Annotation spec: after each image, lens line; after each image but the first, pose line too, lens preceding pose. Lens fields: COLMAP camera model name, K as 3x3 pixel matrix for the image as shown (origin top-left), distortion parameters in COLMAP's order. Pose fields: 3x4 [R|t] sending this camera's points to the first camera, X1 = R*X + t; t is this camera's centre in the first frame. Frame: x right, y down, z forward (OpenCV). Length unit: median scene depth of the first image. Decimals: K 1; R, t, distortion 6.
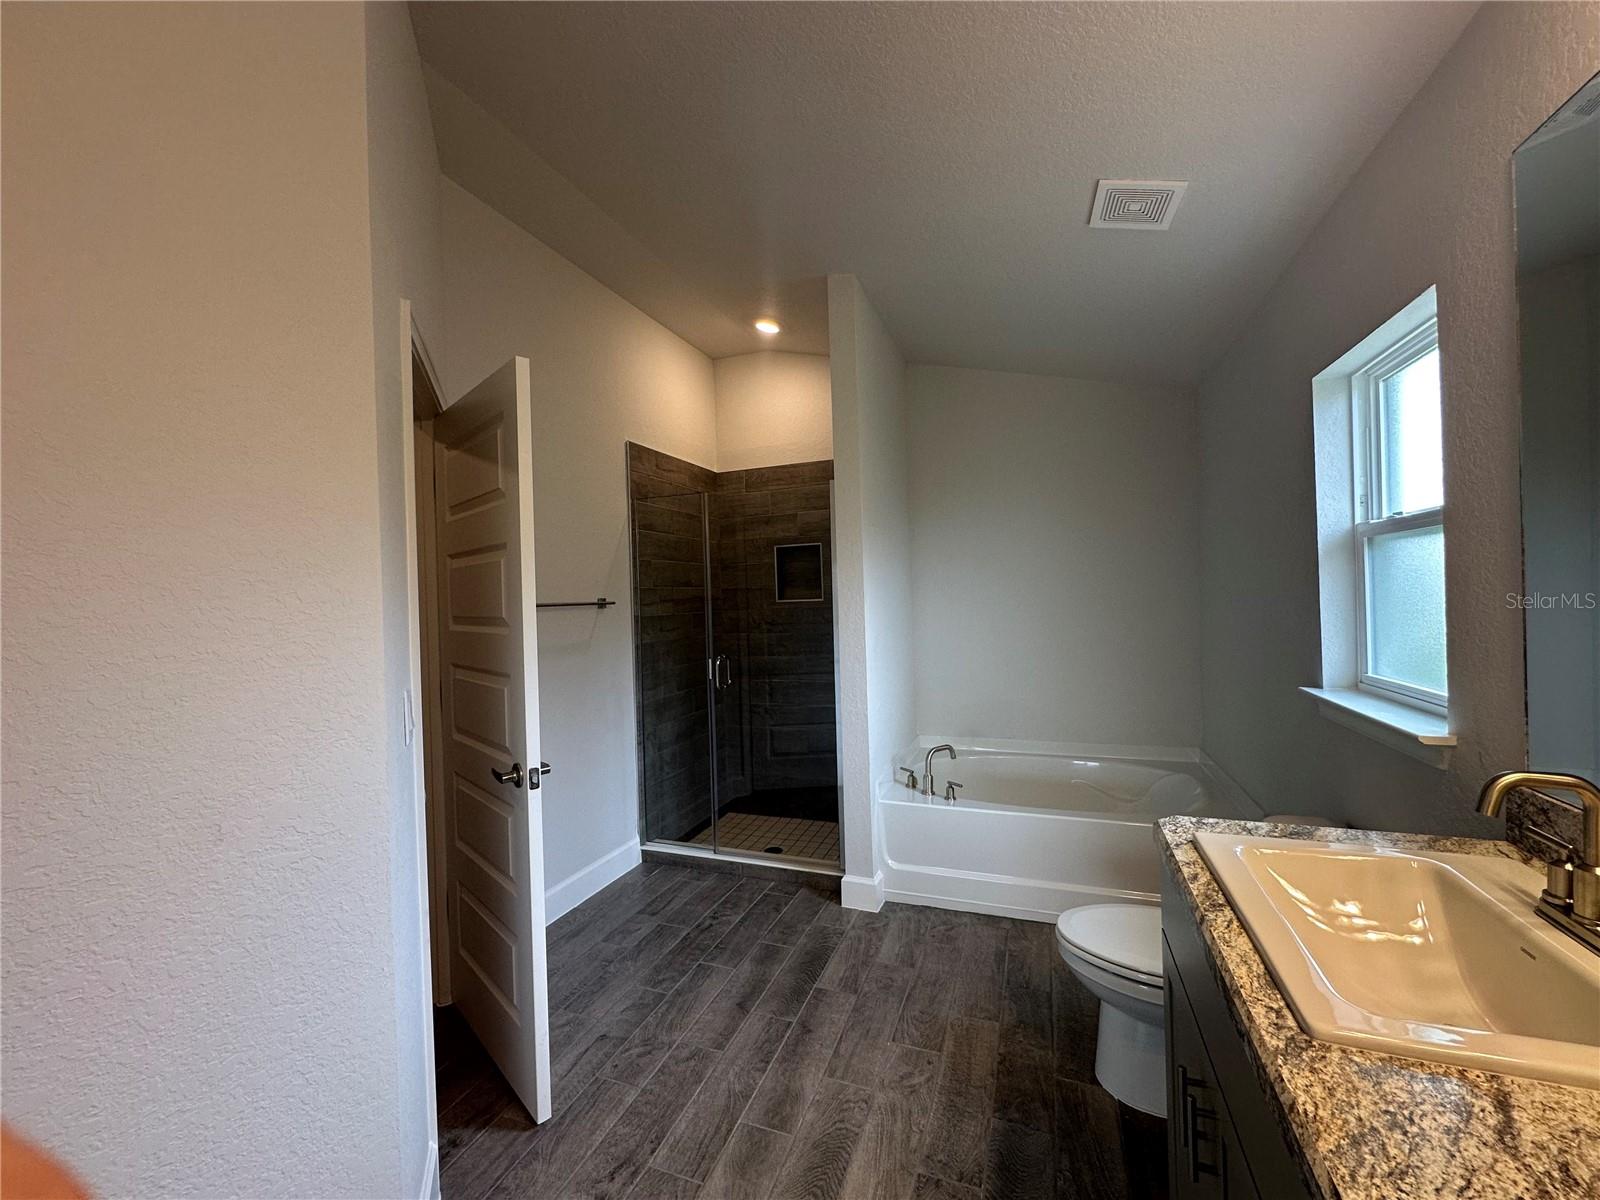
lens RADIAL K [[637.4, 0, 801.4], [0, 637.4, 602.4], [0, 0, 1]] dist [-0.004126, 0.000639]
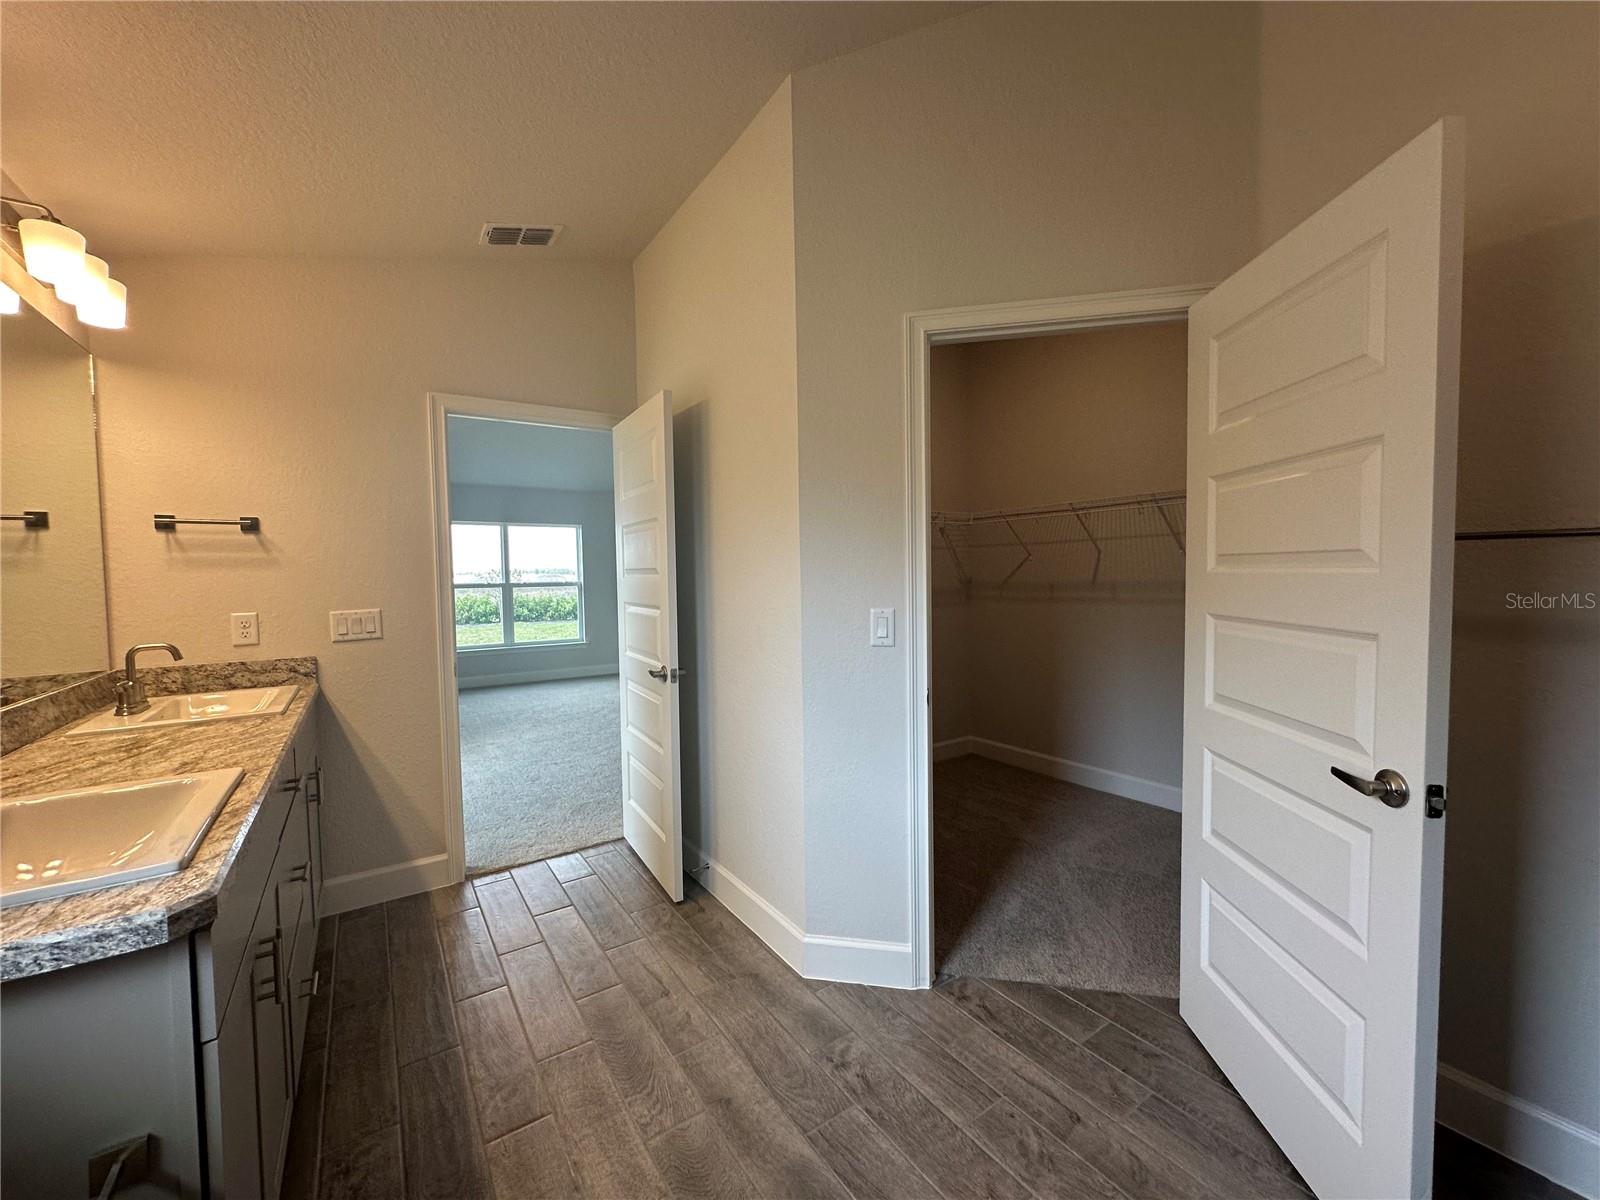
lens RADIAL K [[637.4, 0, 806.6], [0, 637.4, 610.9], [0, 0, 1]] dist [-0.004126, 0.000639]
pose [[-0.567353, 0.104323, -0.816840, 0.552104], [0.037772, 0.994196, 0.100739, -0.010576], [0.822608, 0.026301, -0.568000, 1.480019]]
